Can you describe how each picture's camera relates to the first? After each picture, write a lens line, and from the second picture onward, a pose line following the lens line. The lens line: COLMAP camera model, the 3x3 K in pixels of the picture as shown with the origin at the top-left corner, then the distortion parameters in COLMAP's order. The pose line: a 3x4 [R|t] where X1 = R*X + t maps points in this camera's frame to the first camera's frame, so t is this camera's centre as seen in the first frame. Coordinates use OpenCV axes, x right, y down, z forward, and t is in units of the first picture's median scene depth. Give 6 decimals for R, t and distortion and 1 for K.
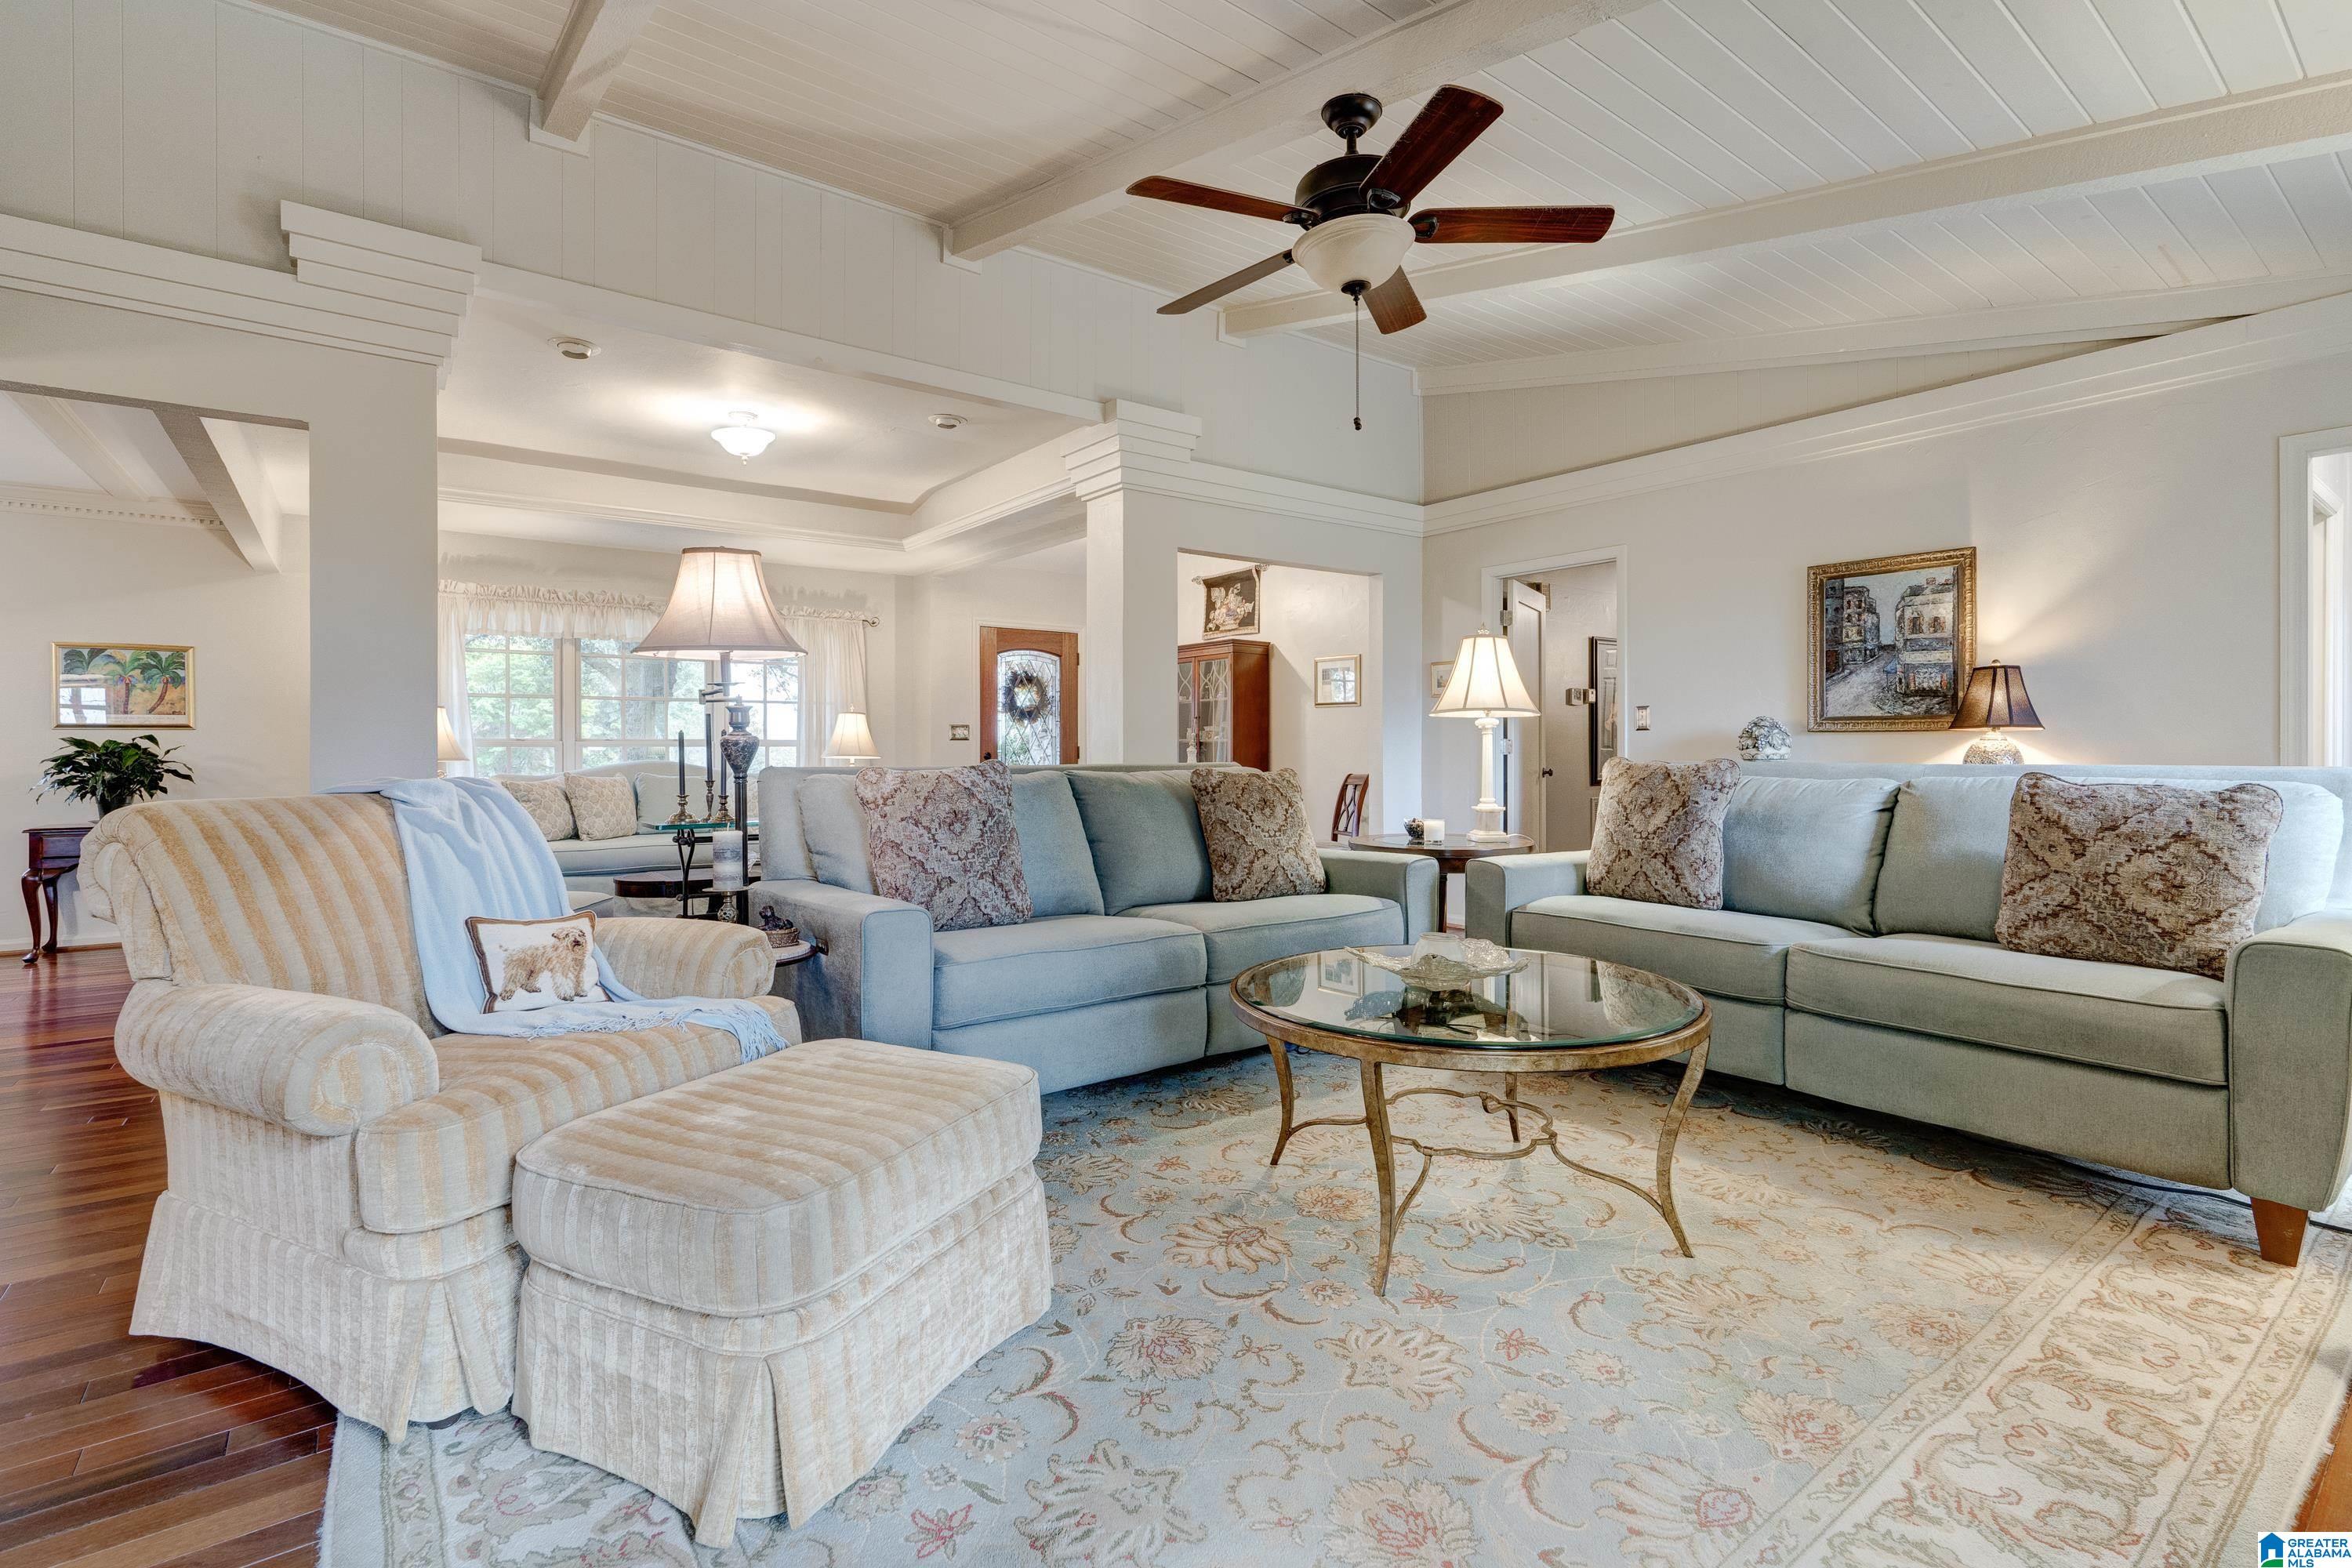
lens RADIAL K [[1068.9, 0, 1169.3], [0, 1068.9, 749.7], [0, 0, 1]] dist [-0.006014, 0.001310]
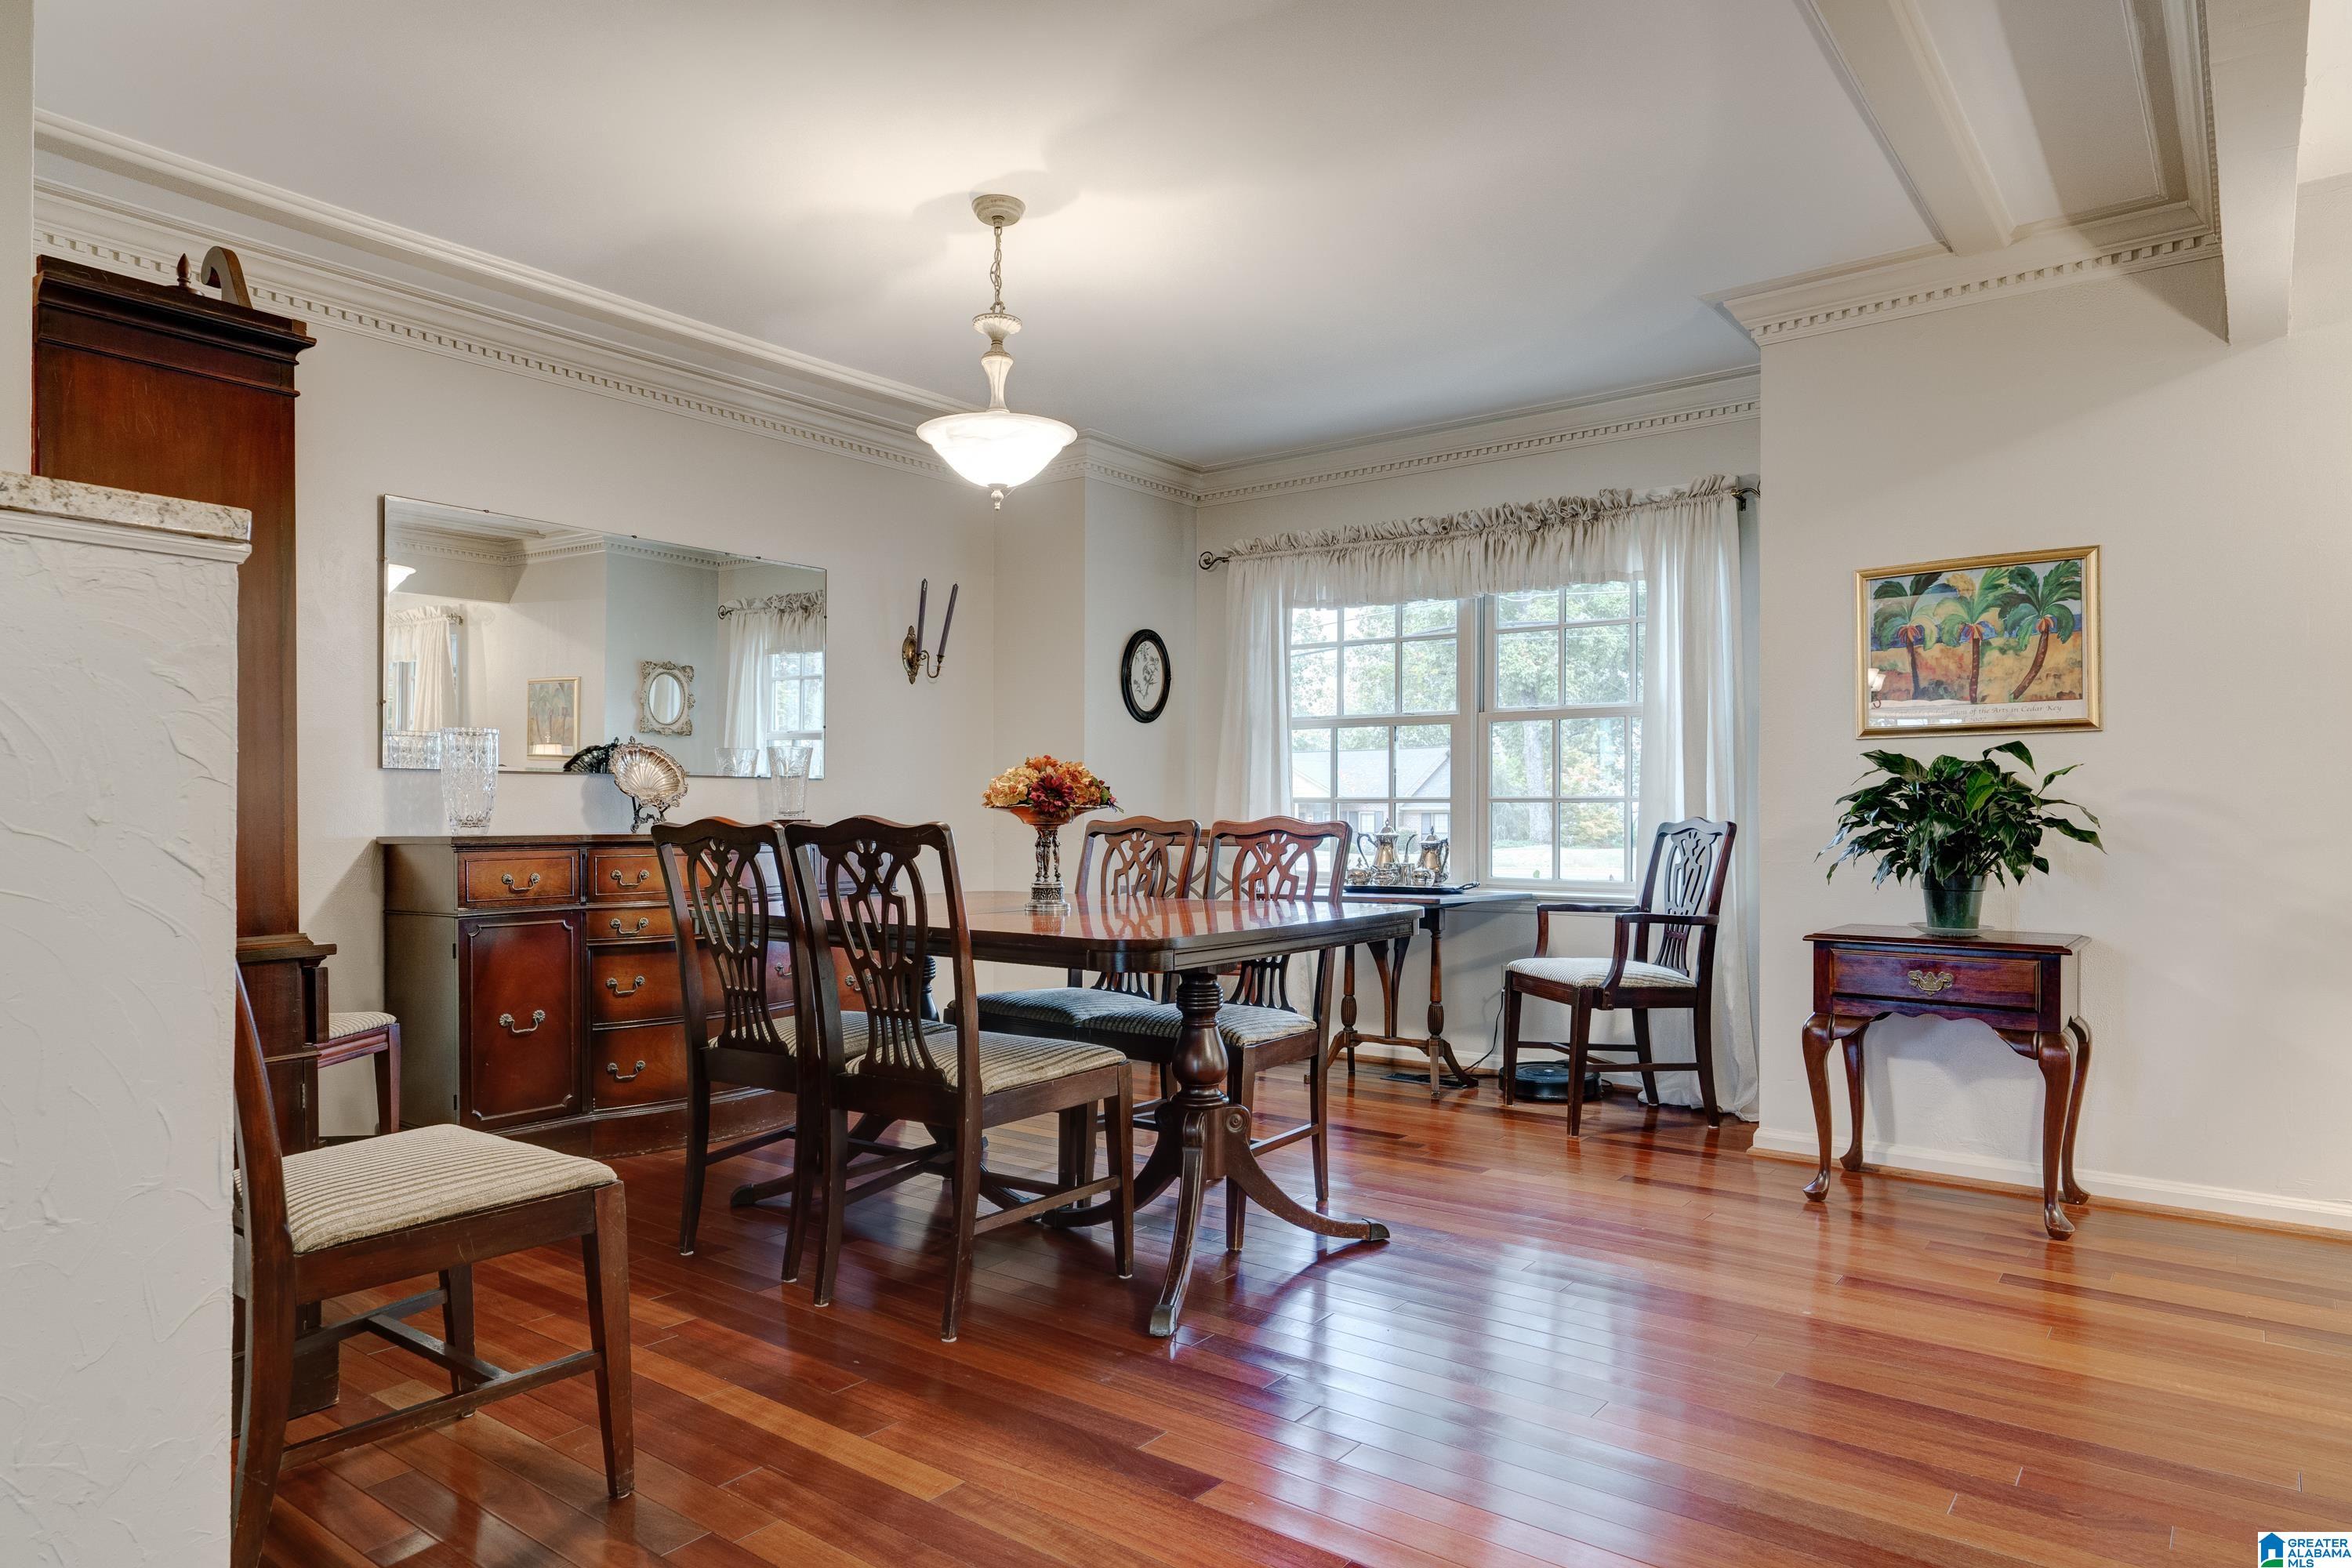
lens RADIAL K [[1401.3, 0, 1169.1], [0, 1401.3, 815.7], [0, 0, 1]] dist [-0.003274, 0.000529]
pose [[0.265335, 0.003160, -0.964151, -1.001912], [0.001927, 0.999991, 0.003808, 0.030284], [0.964154, -0.002868, 0.265327, 1.032989]]
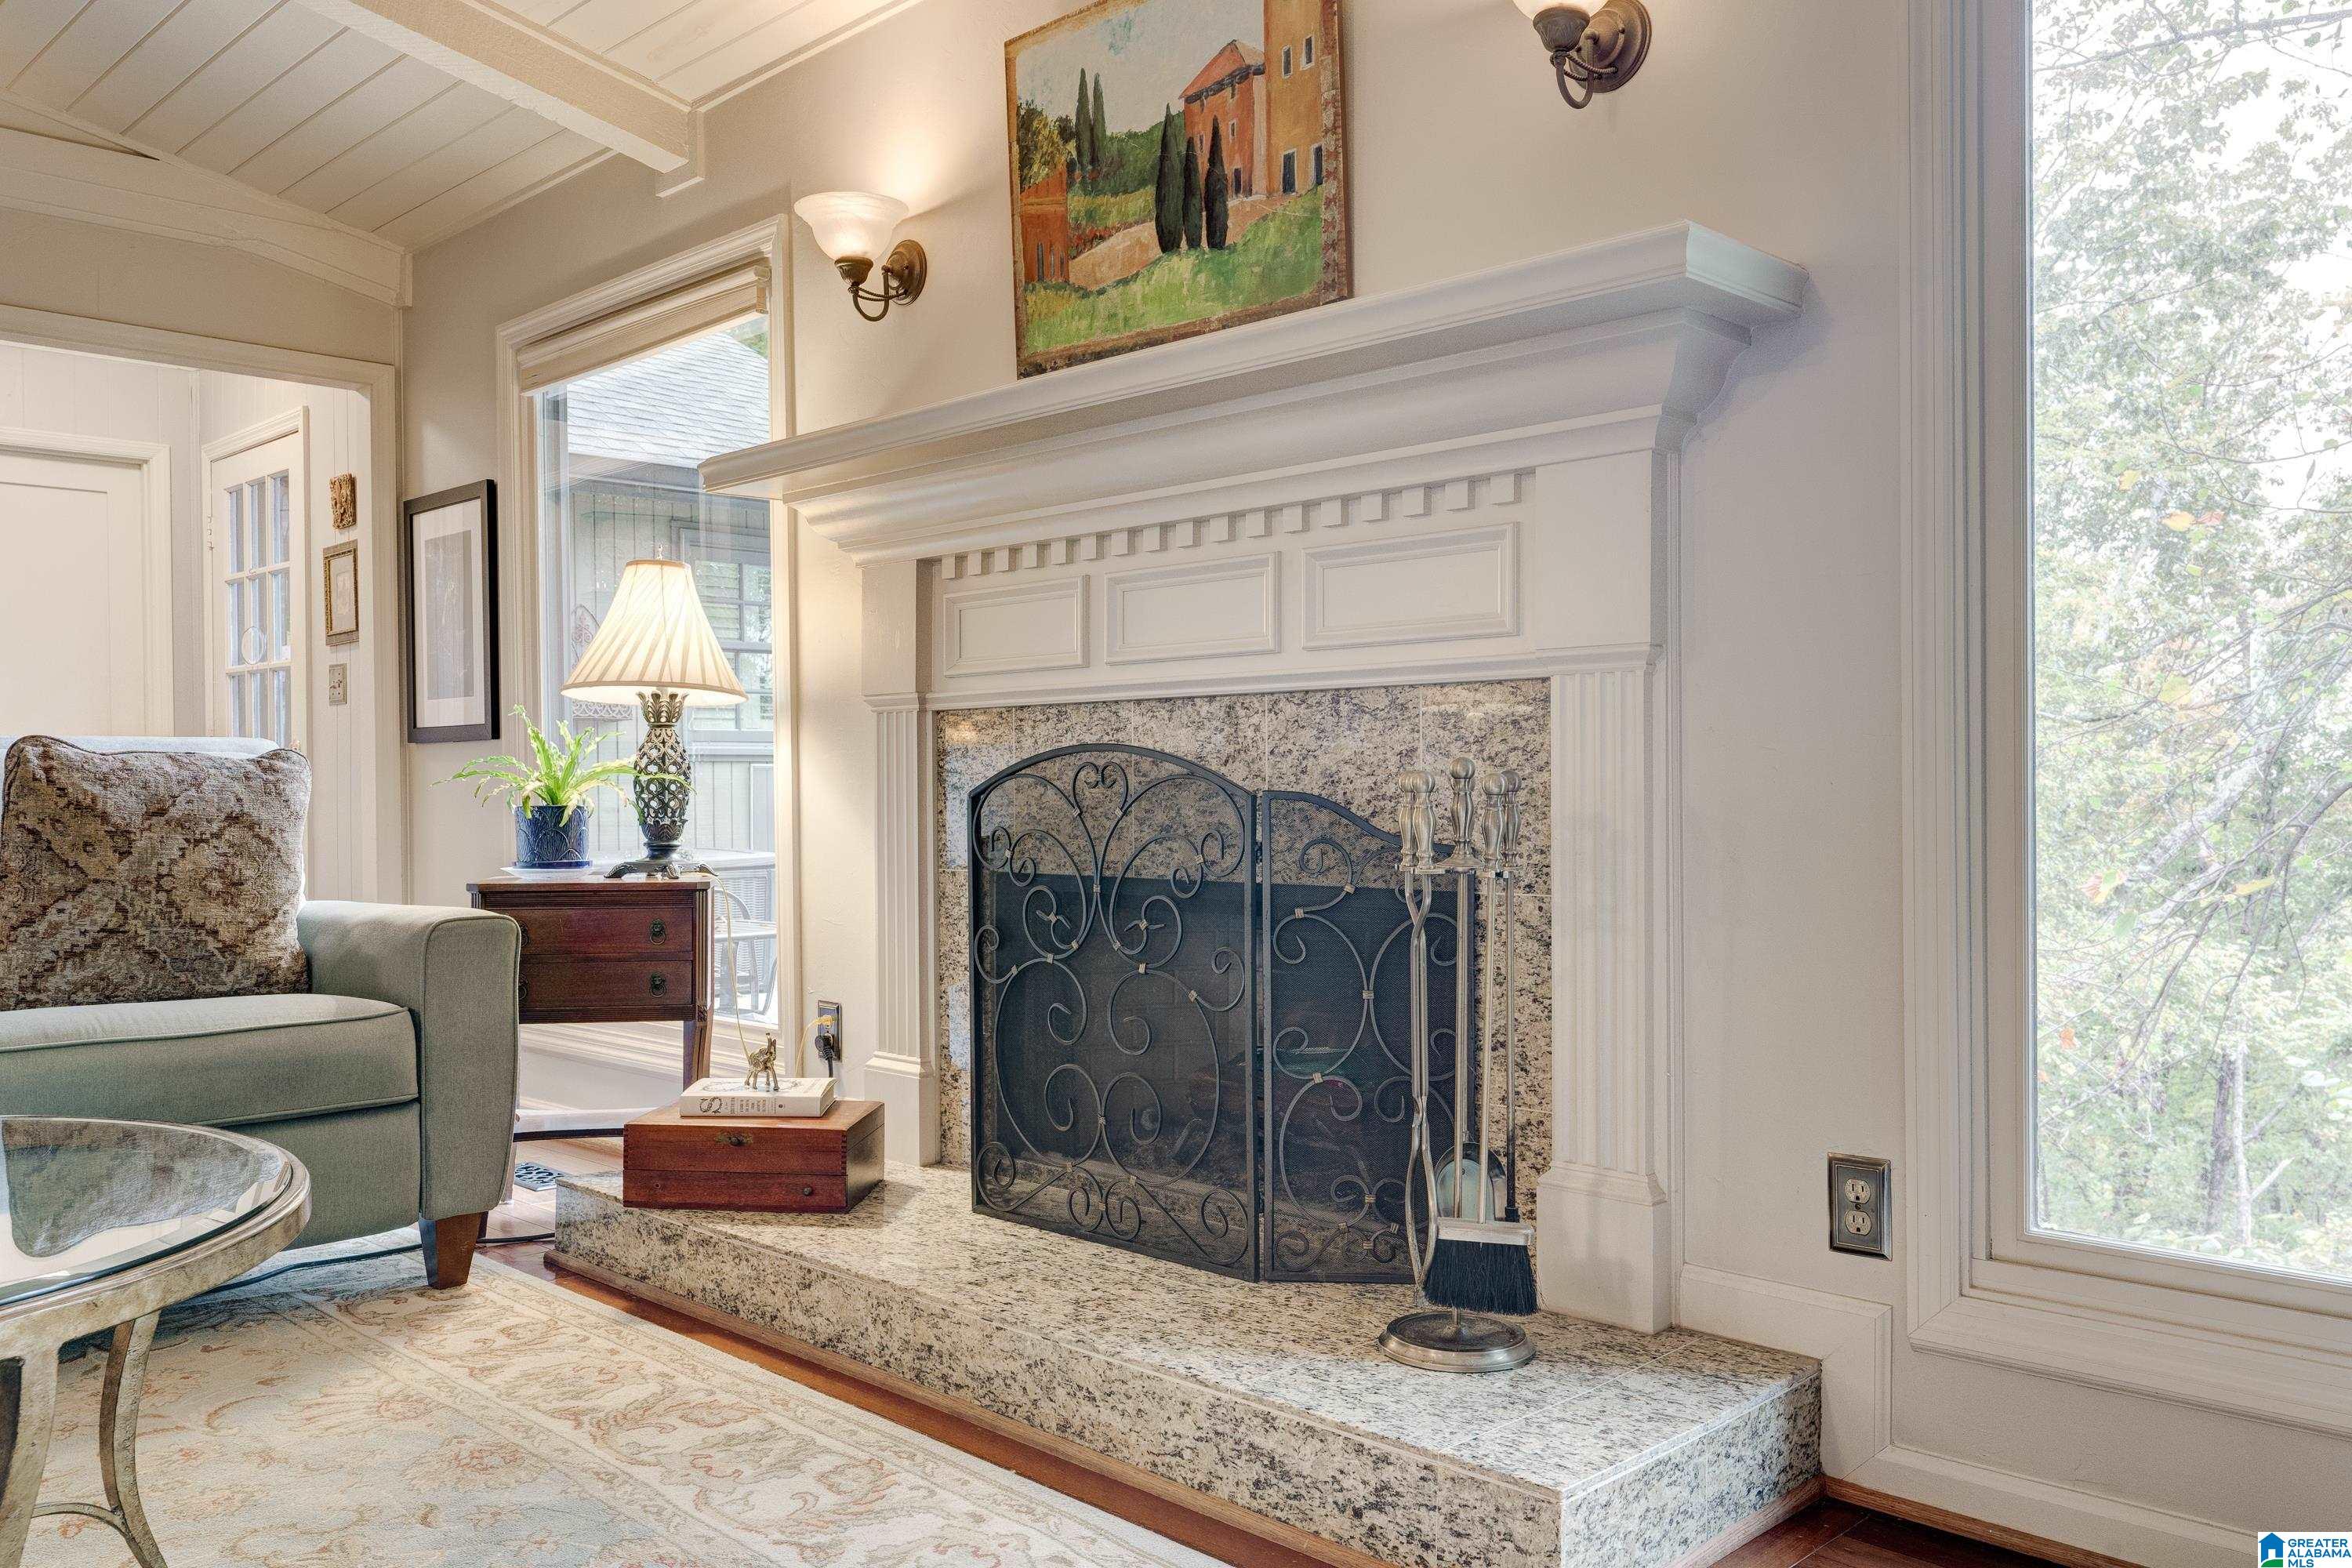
lens RADIAL K [[1809.9, 0, 1188.3], [0, 1809.9, 800.8], [0, 0, 1]] dist [-0.003815, 0.001202]
pose [[-0.155039, -0.009080, 0.987867, -0.401780], [0.008605, 0.999907, 0.010541, 0.057095], [-0.987871, 0.010135, -0.154947, 0.490288]]
